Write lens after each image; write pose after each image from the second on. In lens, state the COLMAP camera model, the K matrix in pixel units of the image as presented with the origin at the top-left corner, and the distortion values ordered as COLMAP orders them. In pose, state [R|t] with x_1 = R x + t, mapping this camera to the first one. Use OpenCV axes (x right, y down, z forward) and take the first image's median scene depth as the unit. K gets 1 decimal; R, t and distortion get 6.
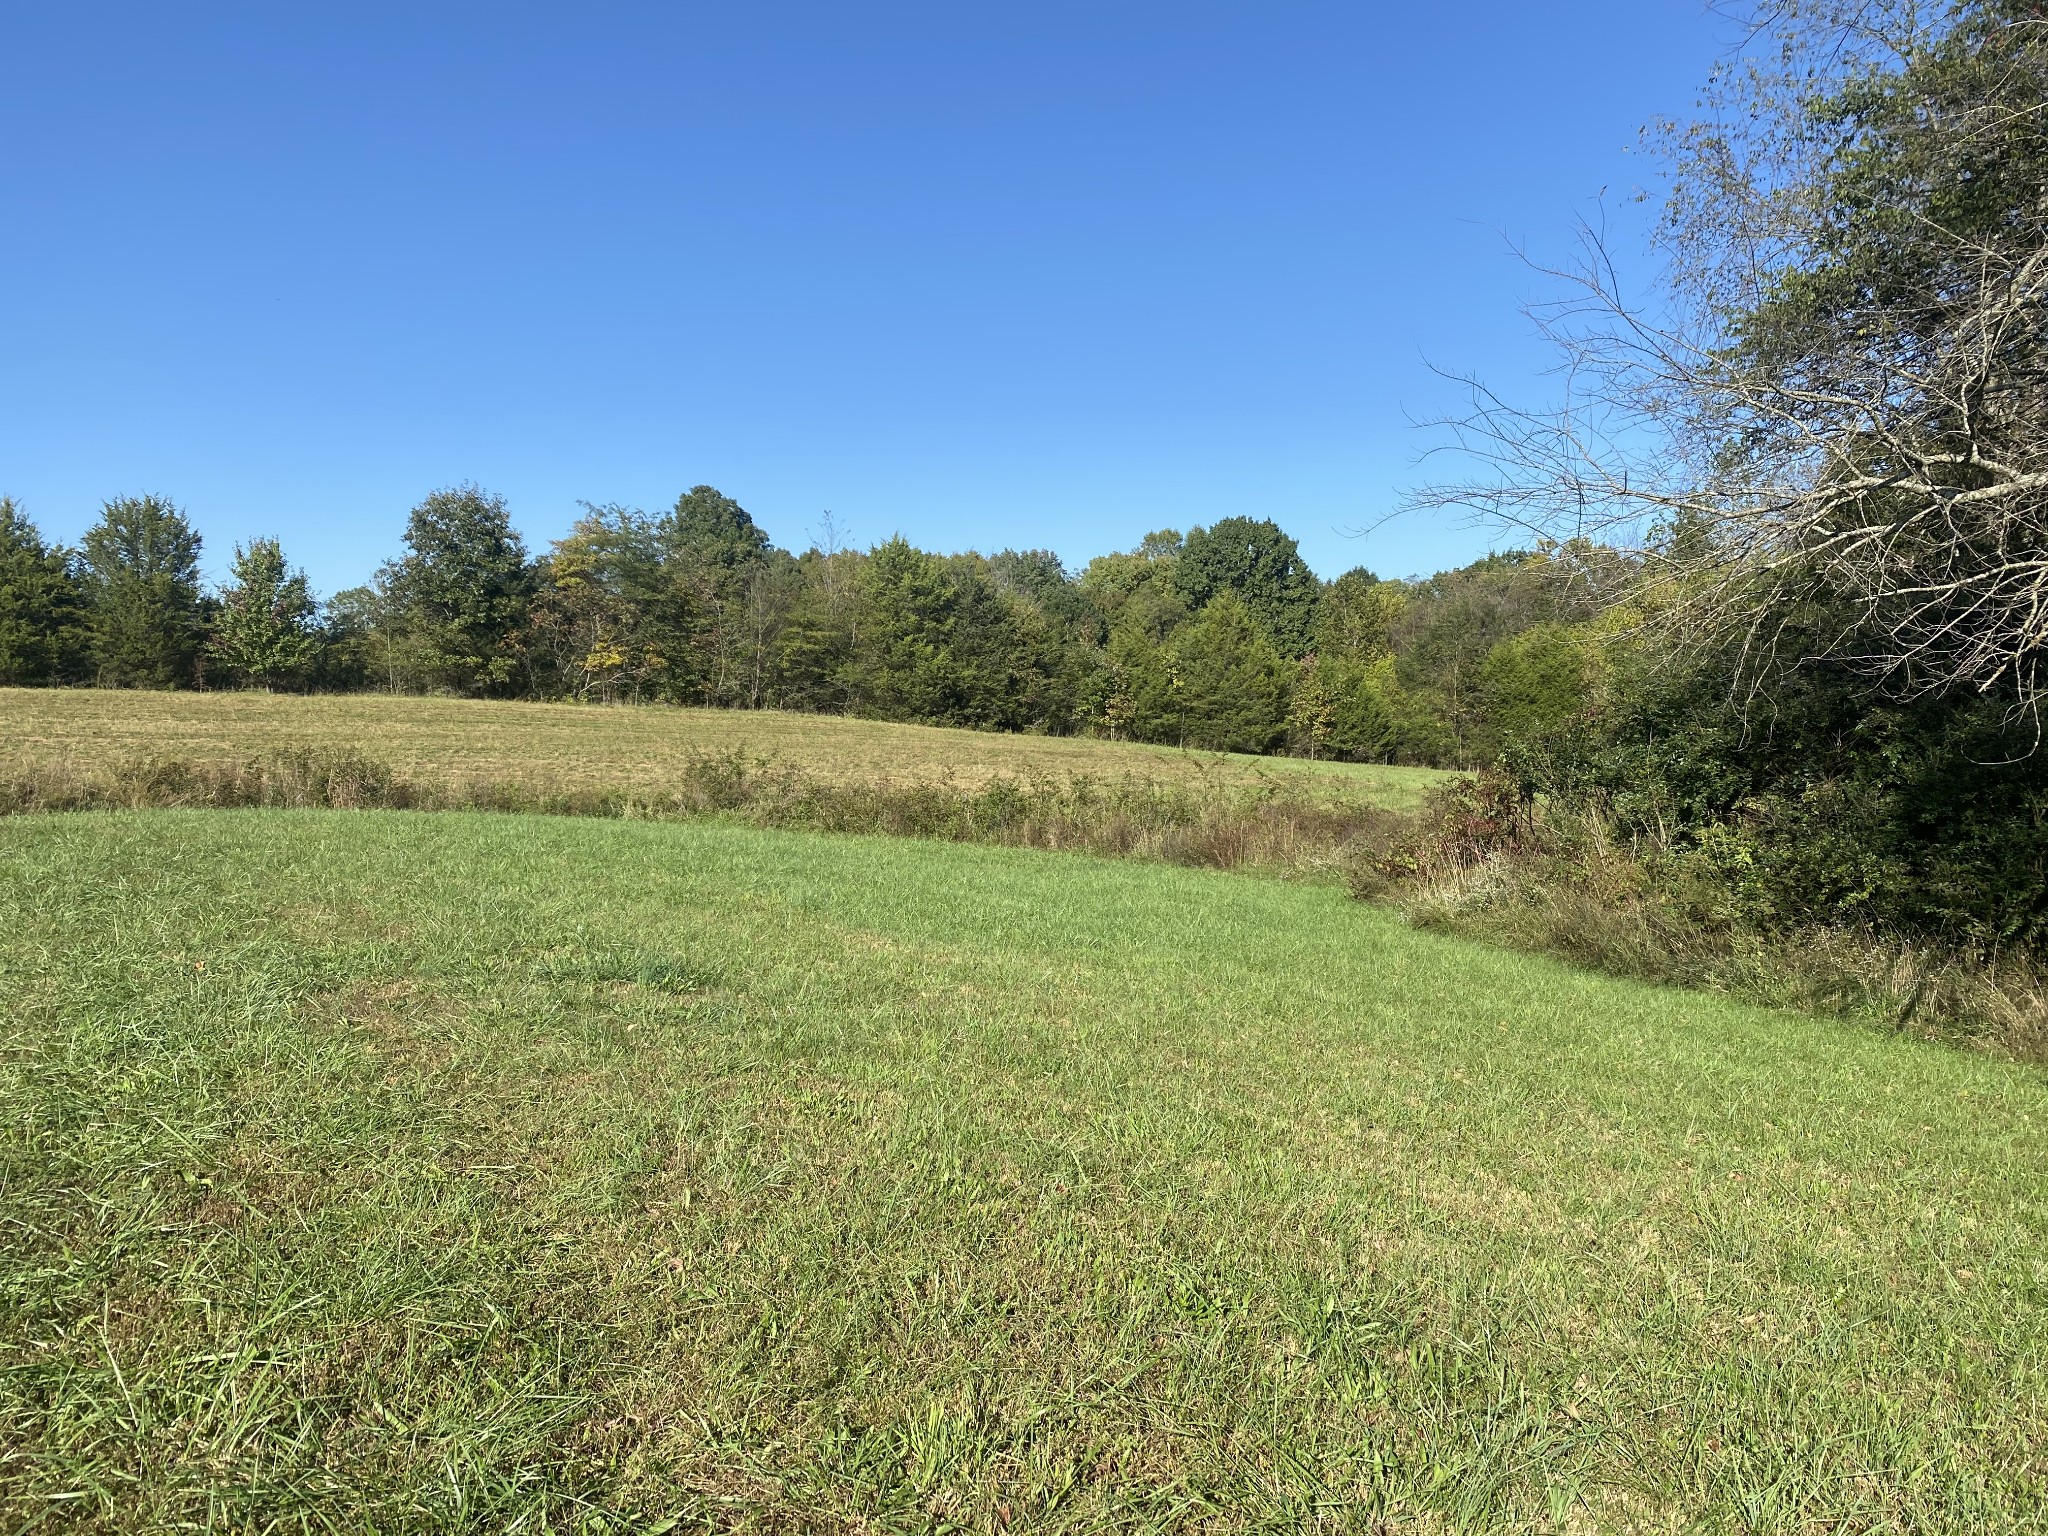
lens RADIAL K [[1715.0, 0, 963.4], [0, 1715.0, 747.6], [0, 0, 1]] dist [0.074114, -0.002550]
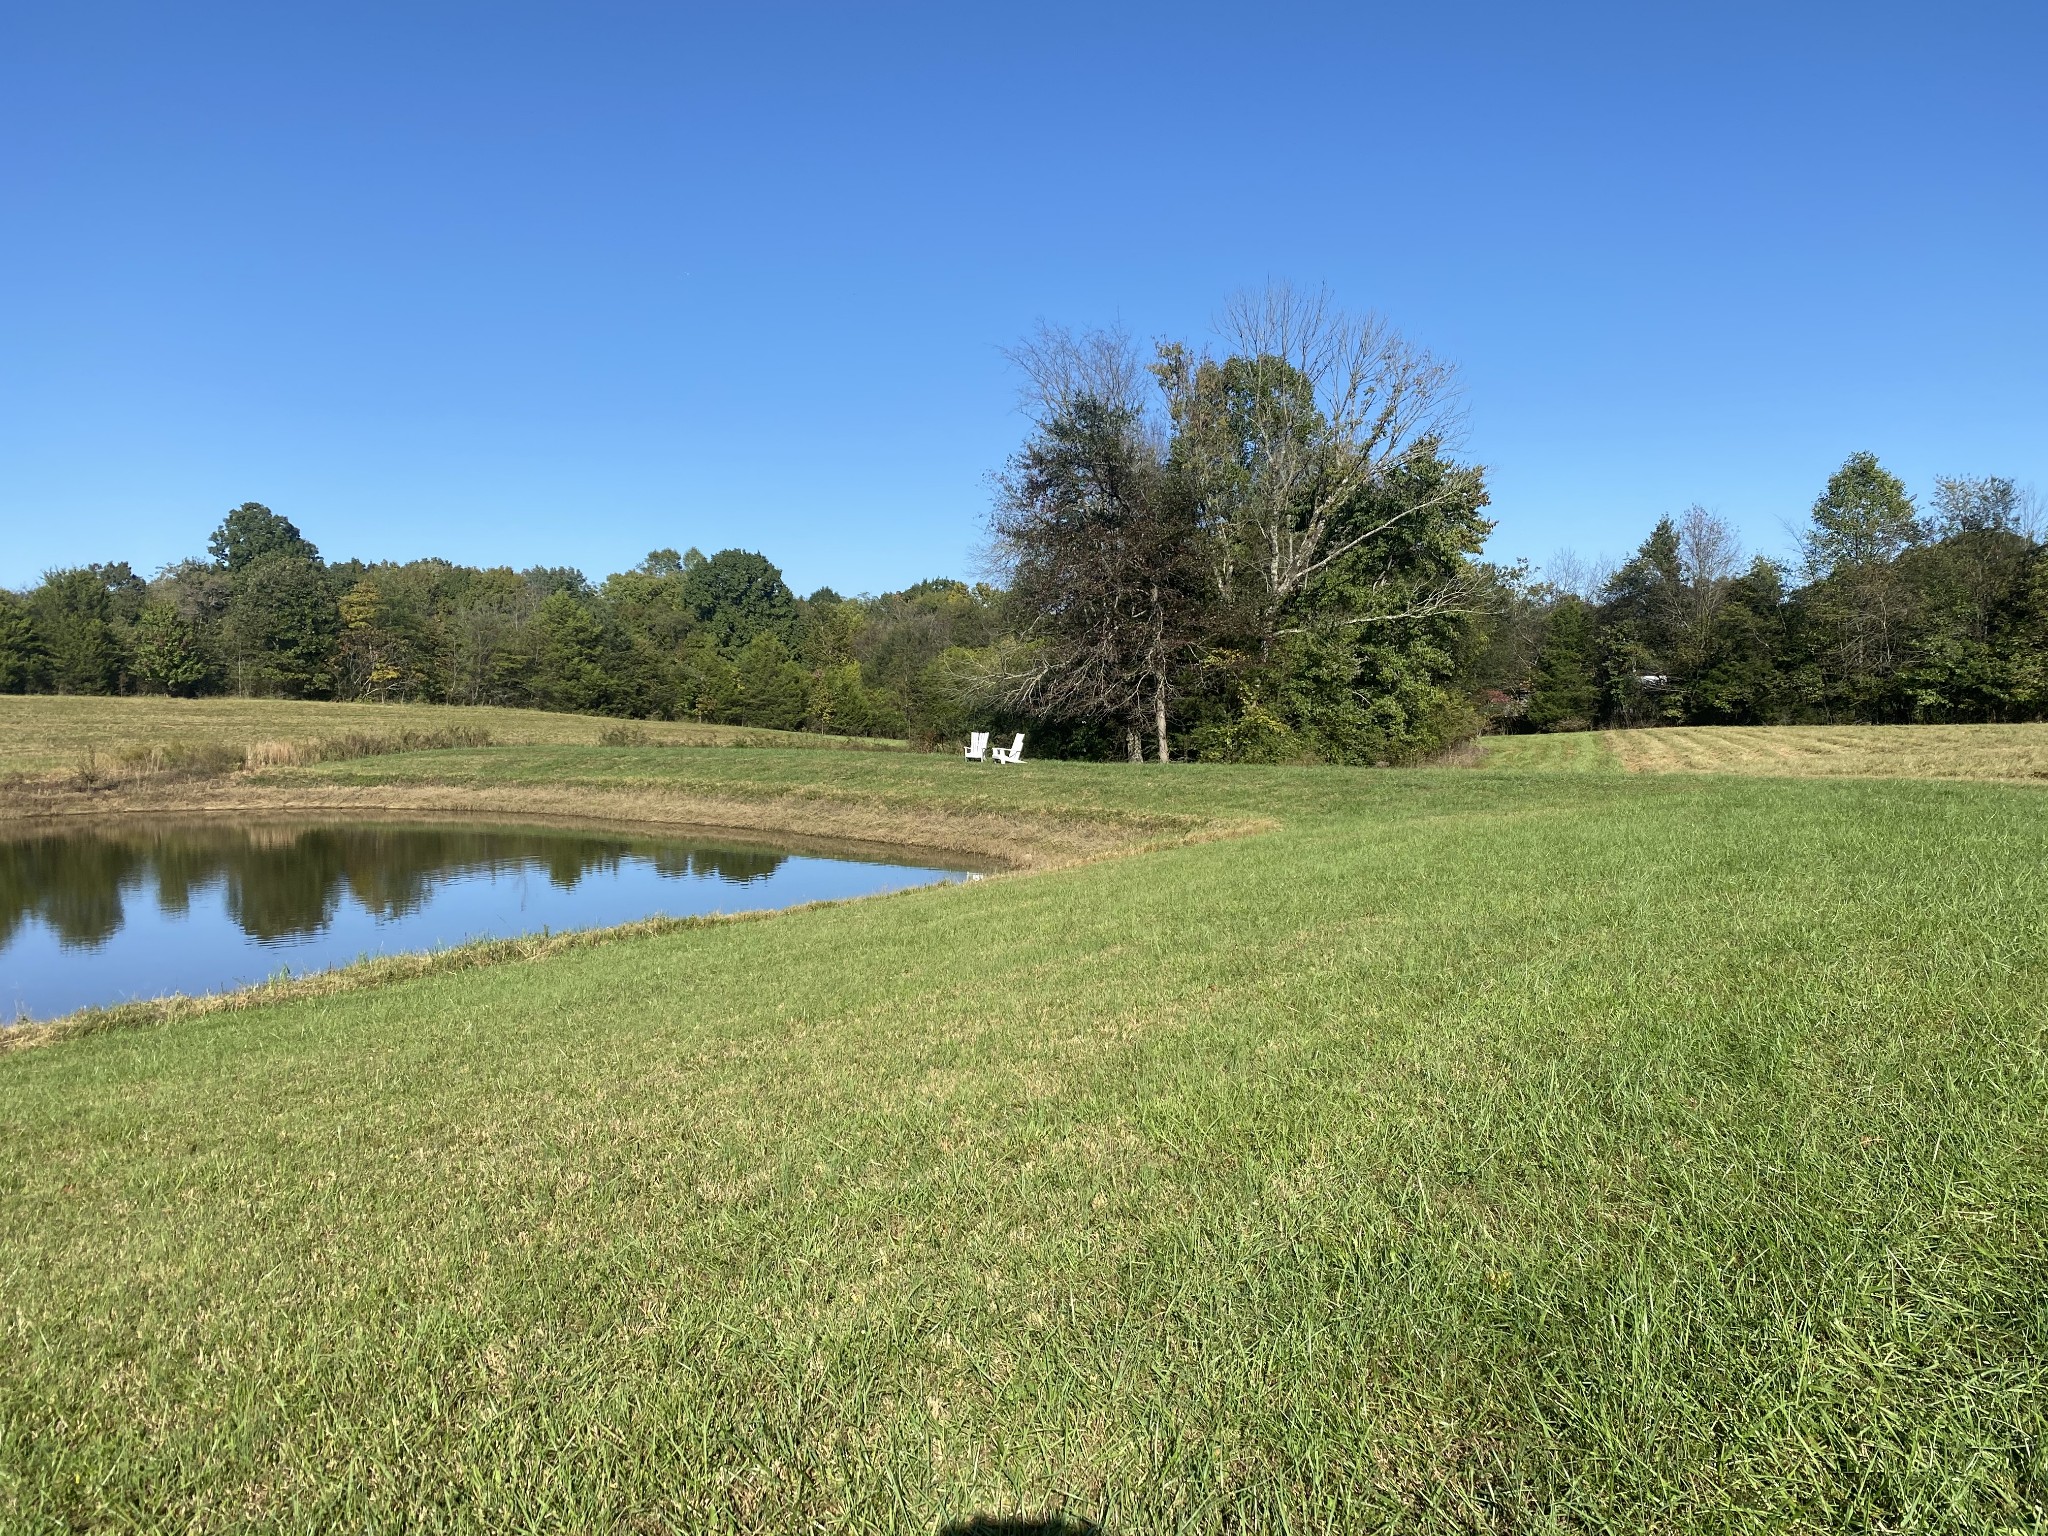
lens RADIAL K [[1715.0, 0, 1024.5], [0, 1715.0, 759.8], [0, 0, 1]] dist [0.074114, -0.002550]
pose [[0.937701, -0.016324, 0.347059, -0.183782], [0.010984, 0.999789, 0.017348, 0.004797], [-0.347269, -0.012455, 0.937683, -0.593827]]
